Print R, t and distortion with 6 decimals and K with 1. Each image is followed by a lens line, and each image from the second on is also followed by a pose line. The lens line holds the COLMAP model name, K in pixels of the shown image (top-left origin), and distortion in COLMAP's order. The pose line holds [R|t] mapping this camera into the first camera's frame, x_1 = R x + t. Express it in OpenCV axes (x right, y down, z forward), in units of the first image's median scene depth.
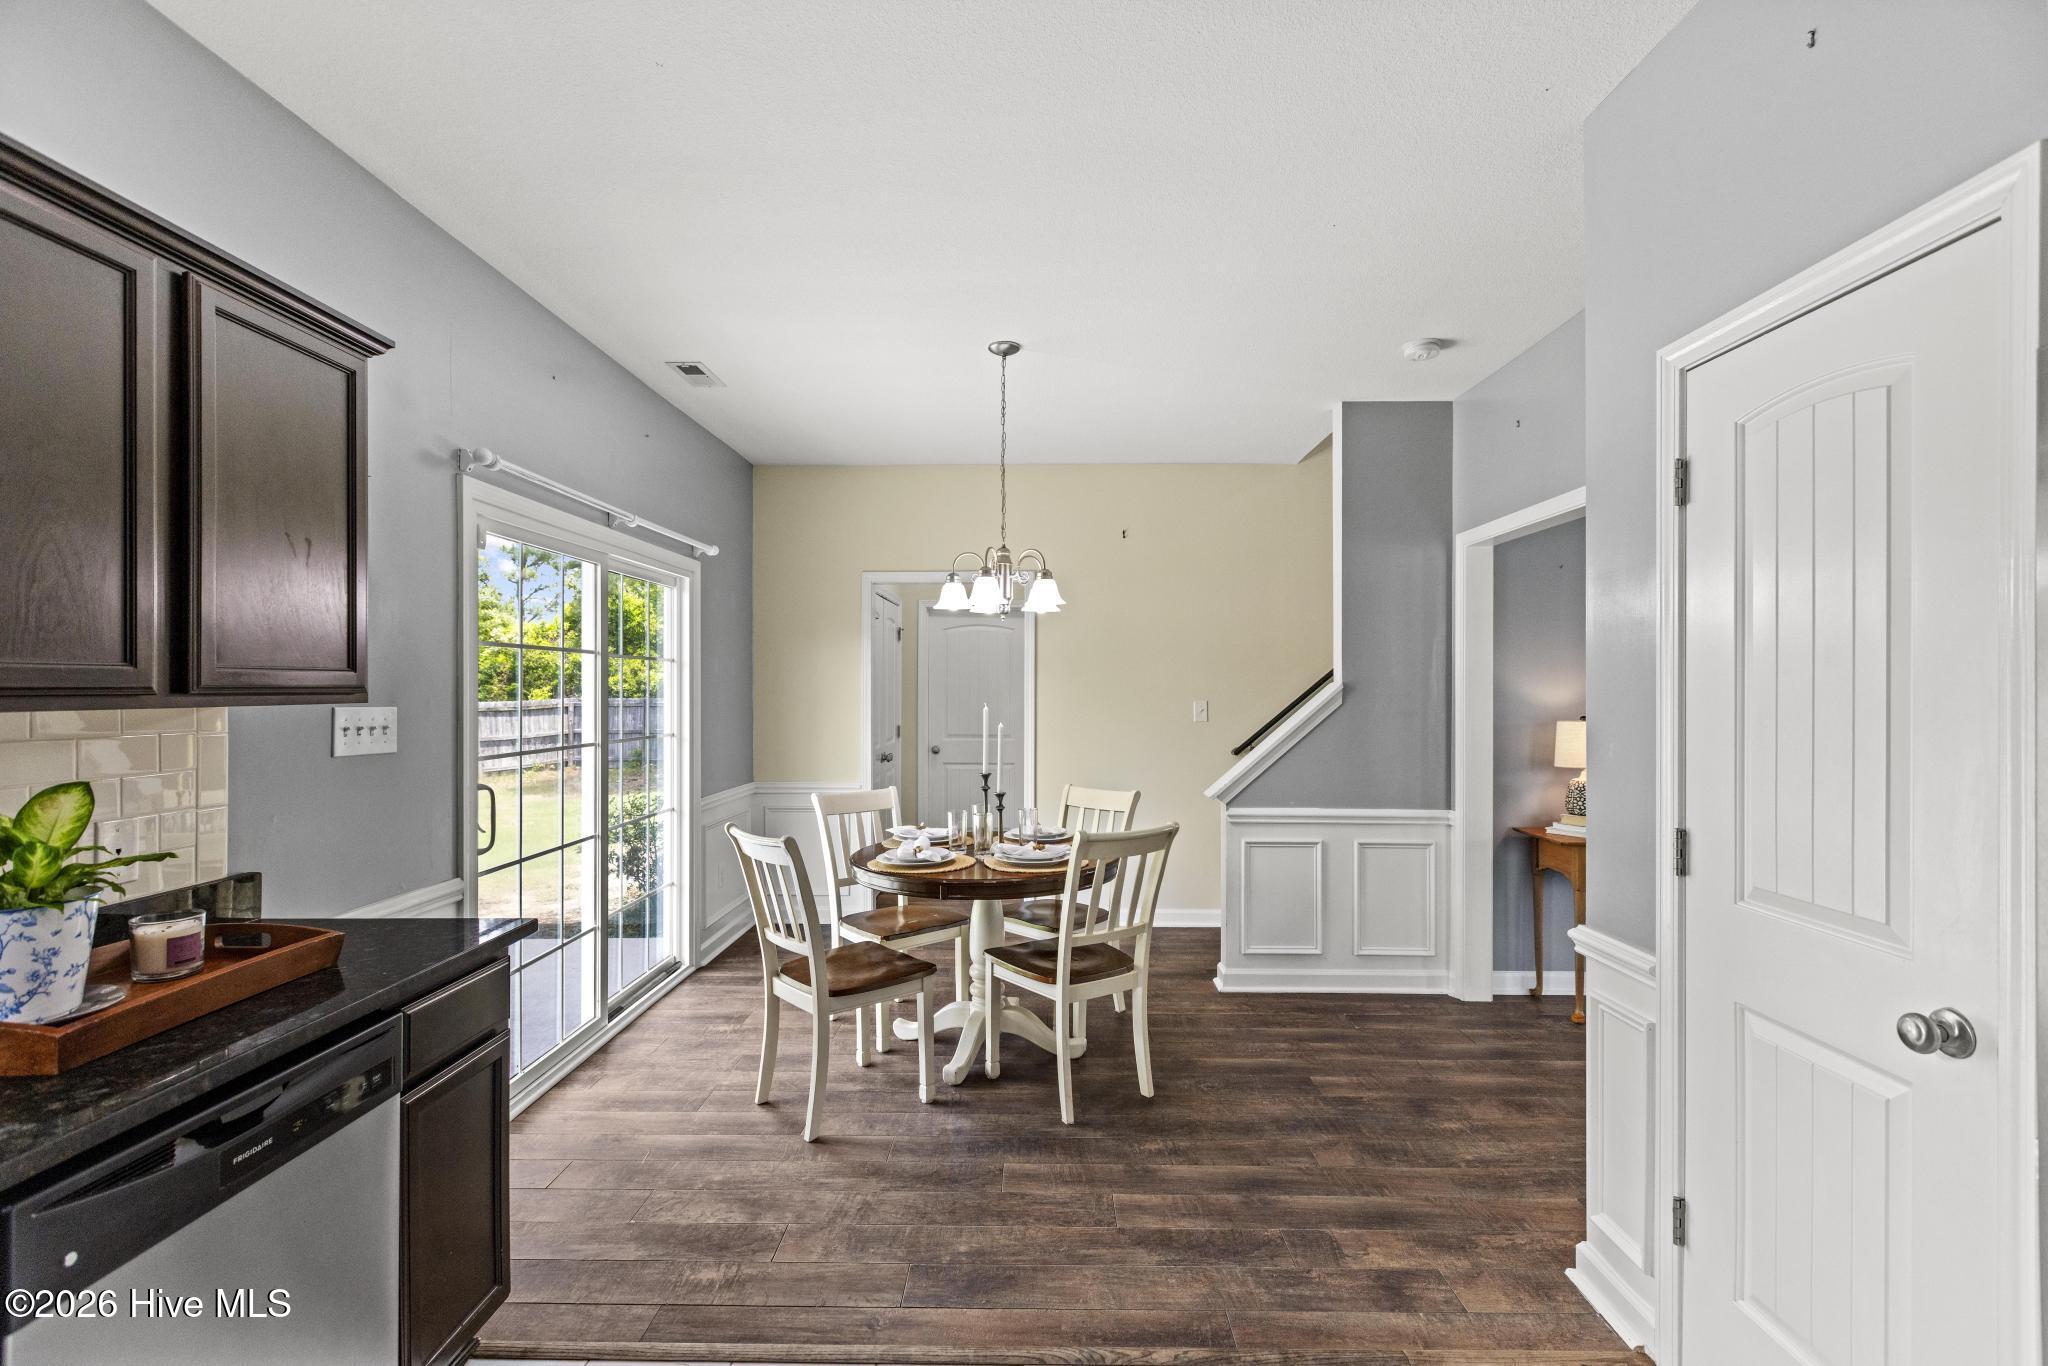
lens RADIAL K [[913.2, 0, 1025.5], [0, 913.2, 691.1], [0, 0, 1]] dist [0.000666, -0.001187]
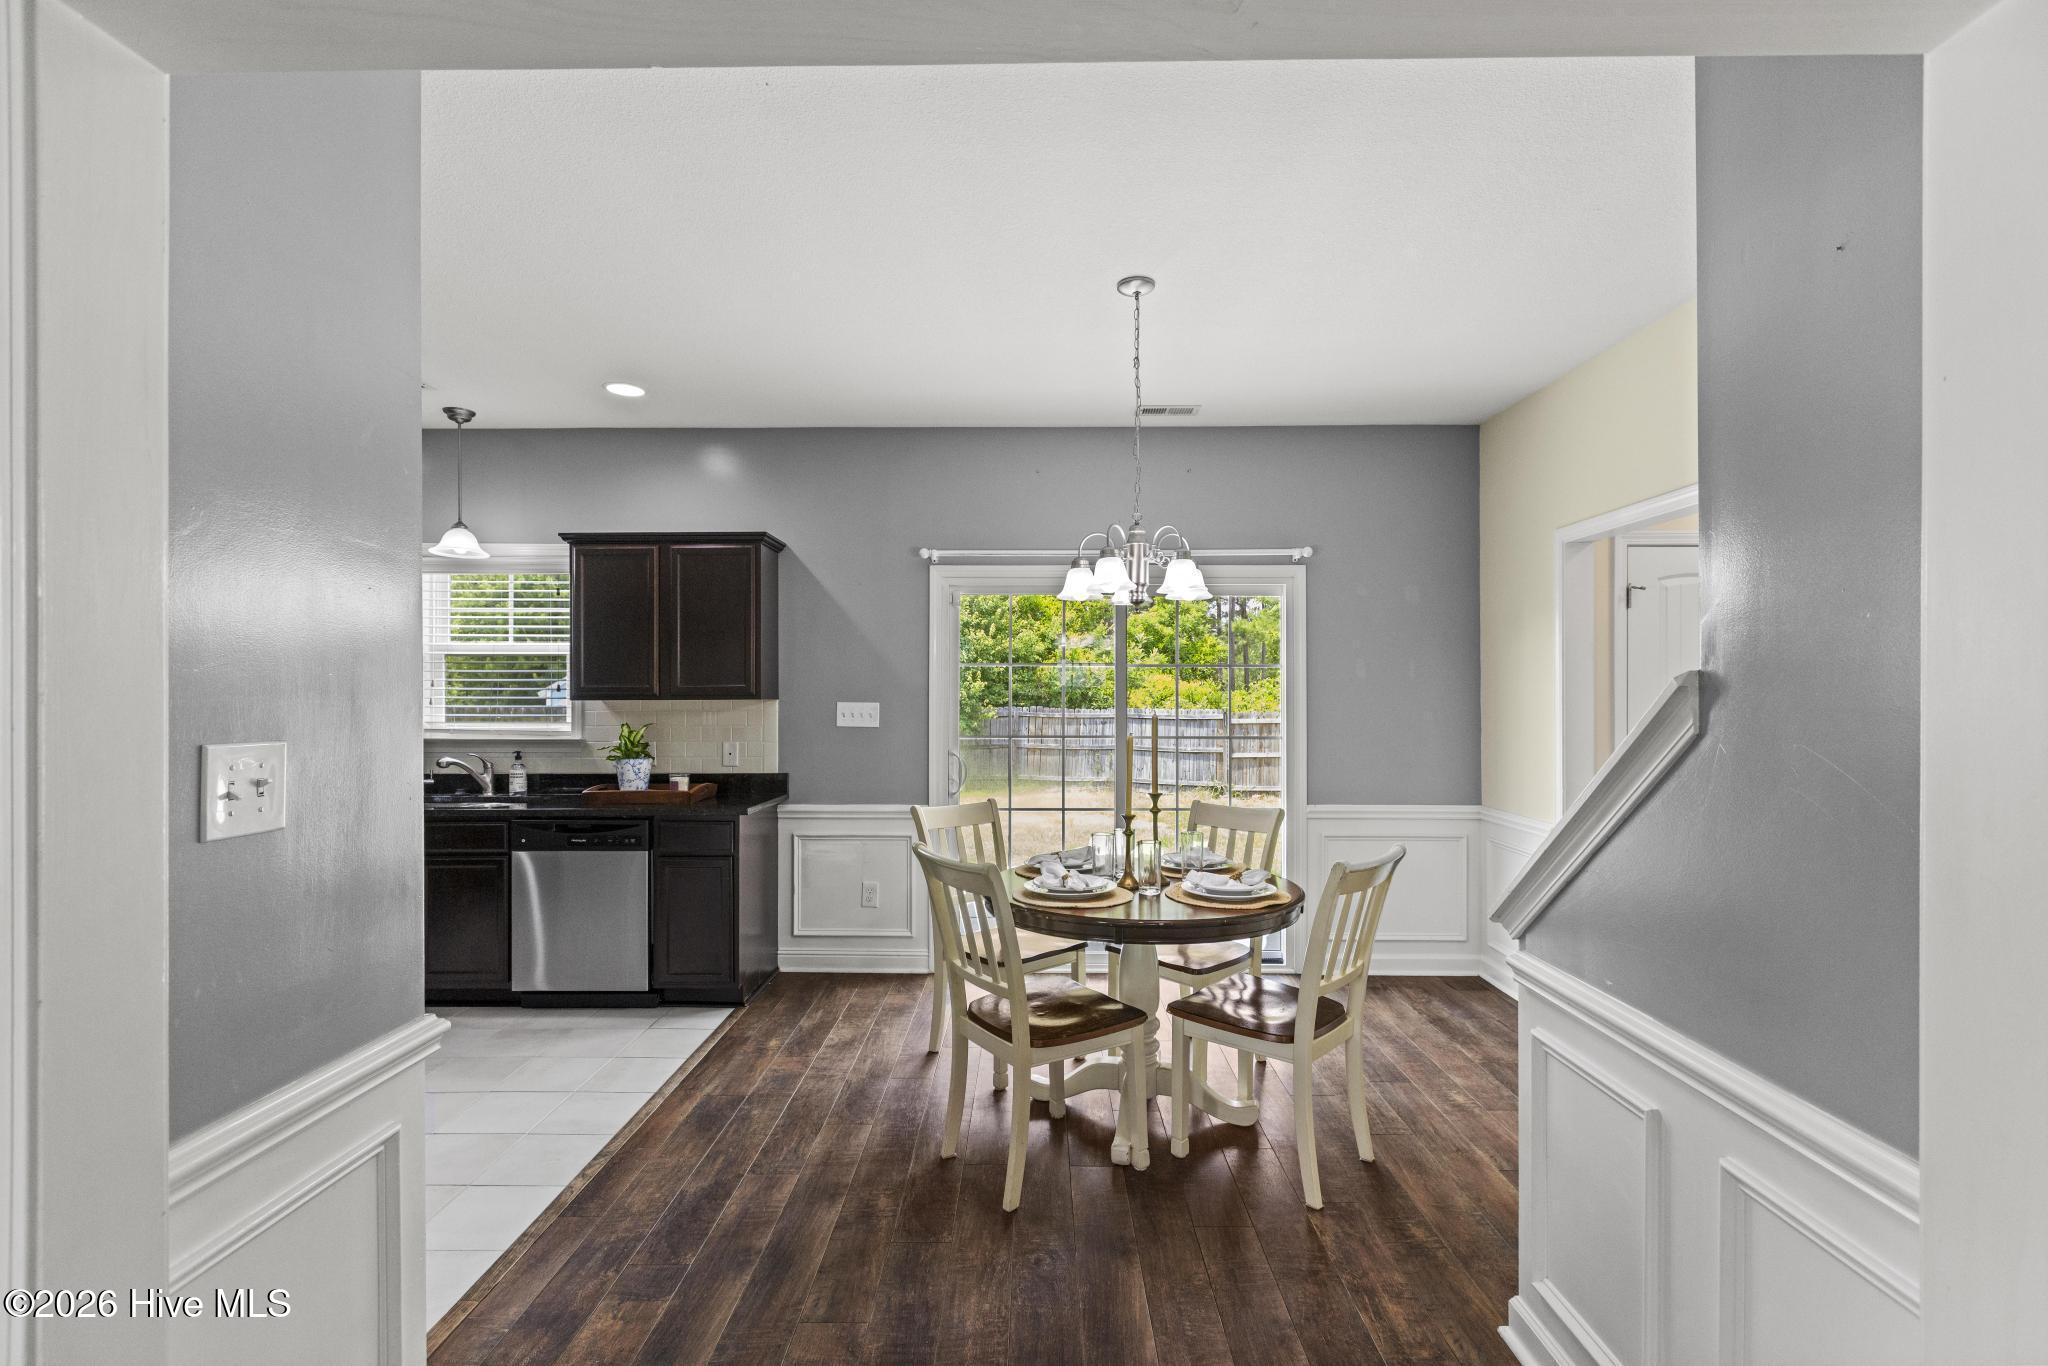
lens RADIAL K [[913.2, 0, 1029.8], [0, 913.2, 696.6], [0, 0, 1]] dist [0.000666, -0.001187]
pose [[0.006730, 0.001834, -0.999976, 1.105922], [-0.002366, 0.999996, 0.001818, 0.000547], [0.999975, 0.002353, 0.006735, 1.214588]]
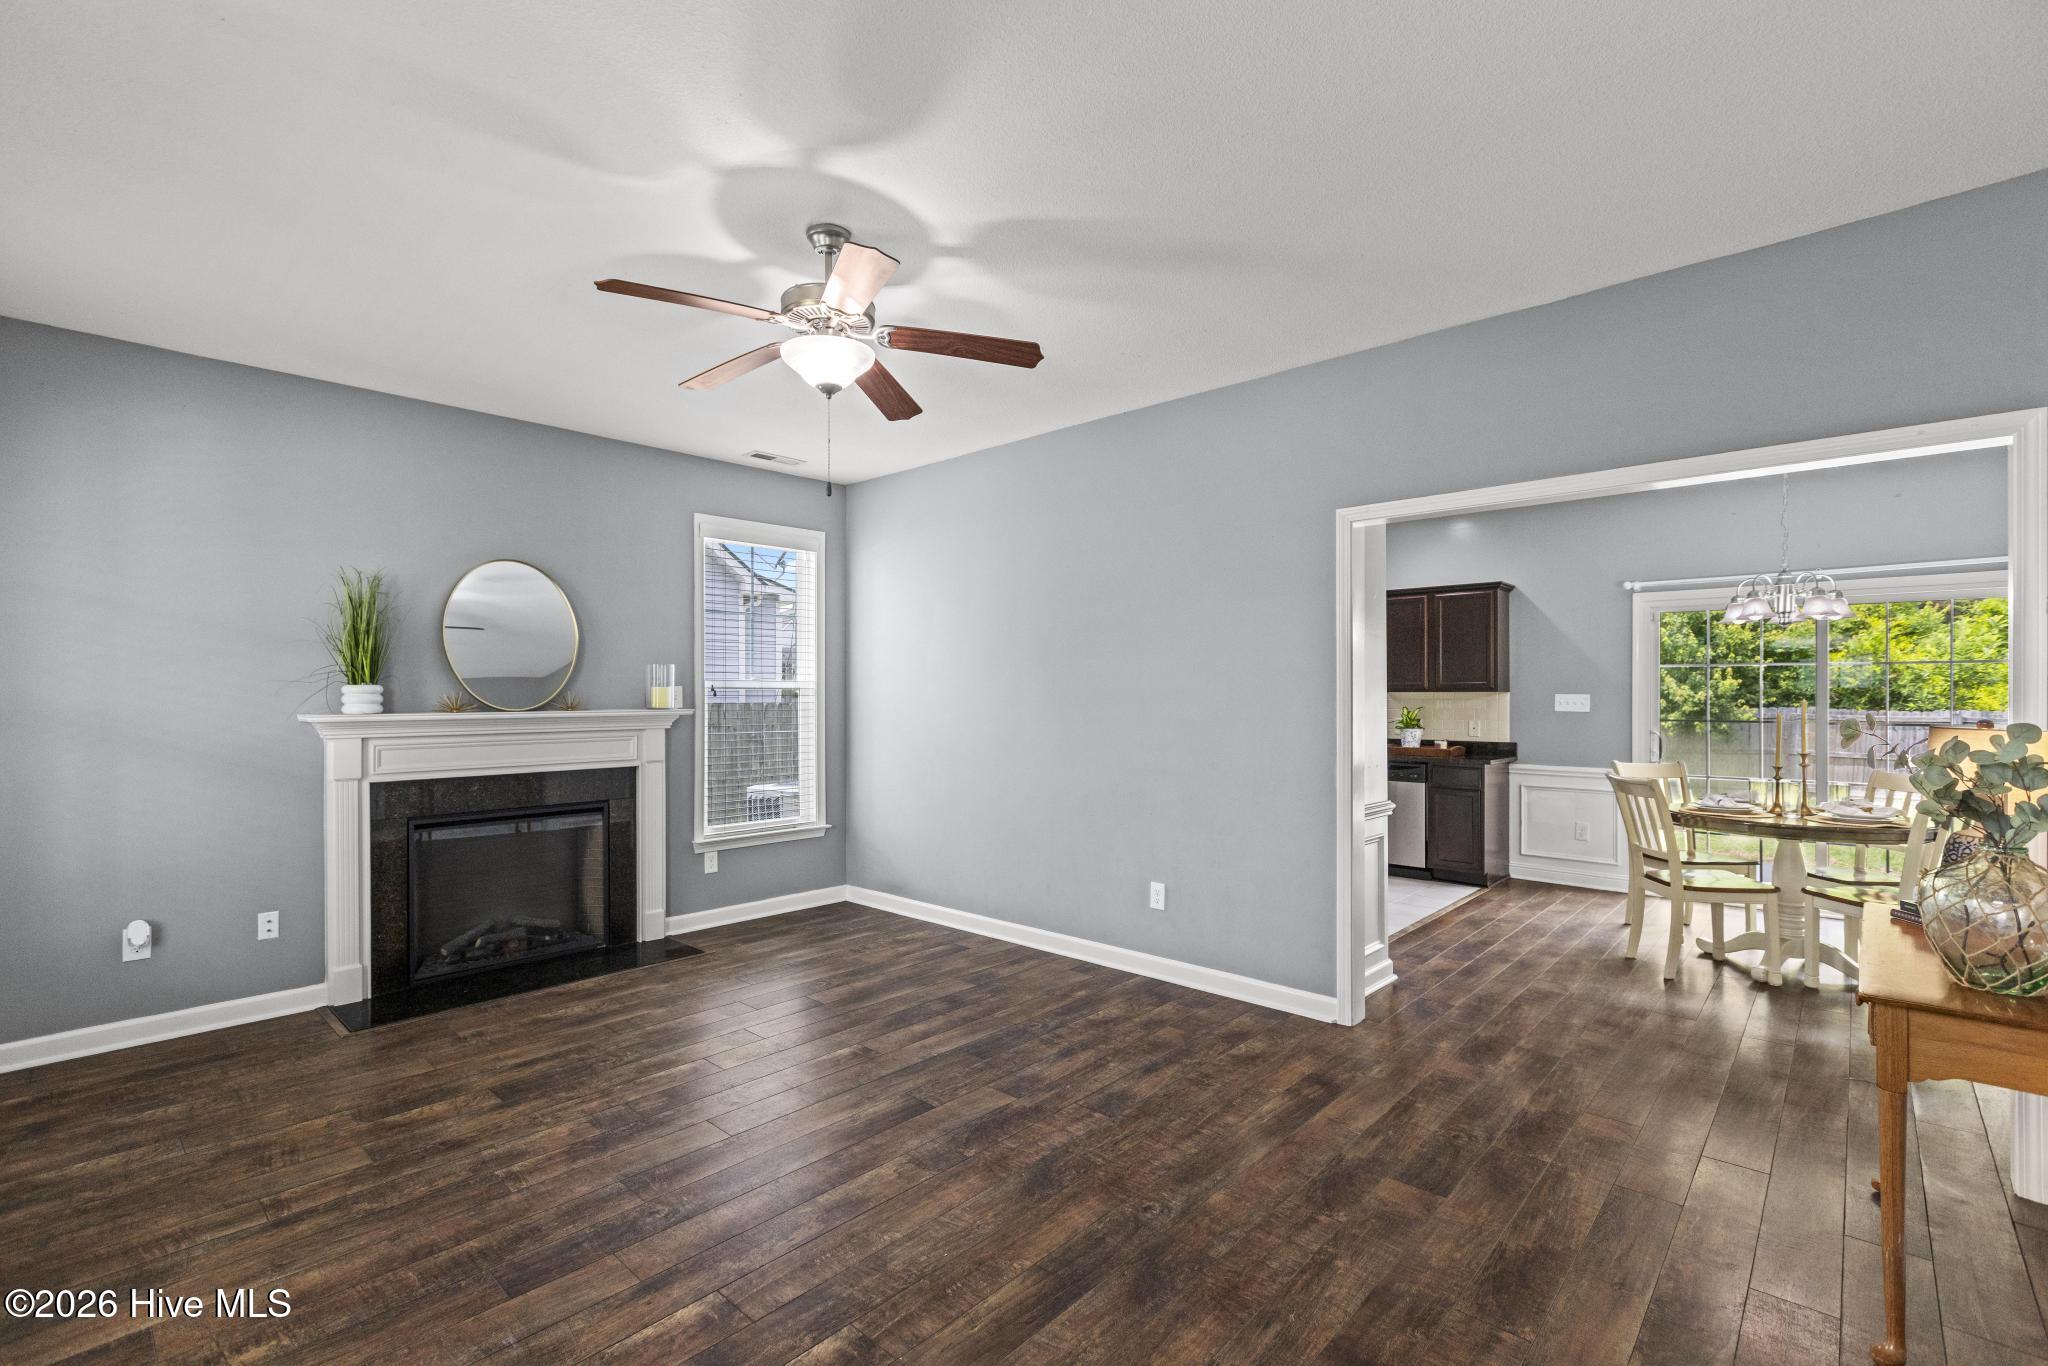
lens RADIAL K [[913.2, 0, 1014.9], [0, 913.2, 689.7], [0, 0, 1]] dist [0.000666, -0.001187]
pose [[-0.669165, -0.006568, -0.743085, 2.194167], [-0.004177, 0.999978, -0.005078, 0.021998], [0.743102, -0.000294, -0.669178, 1.430058]]
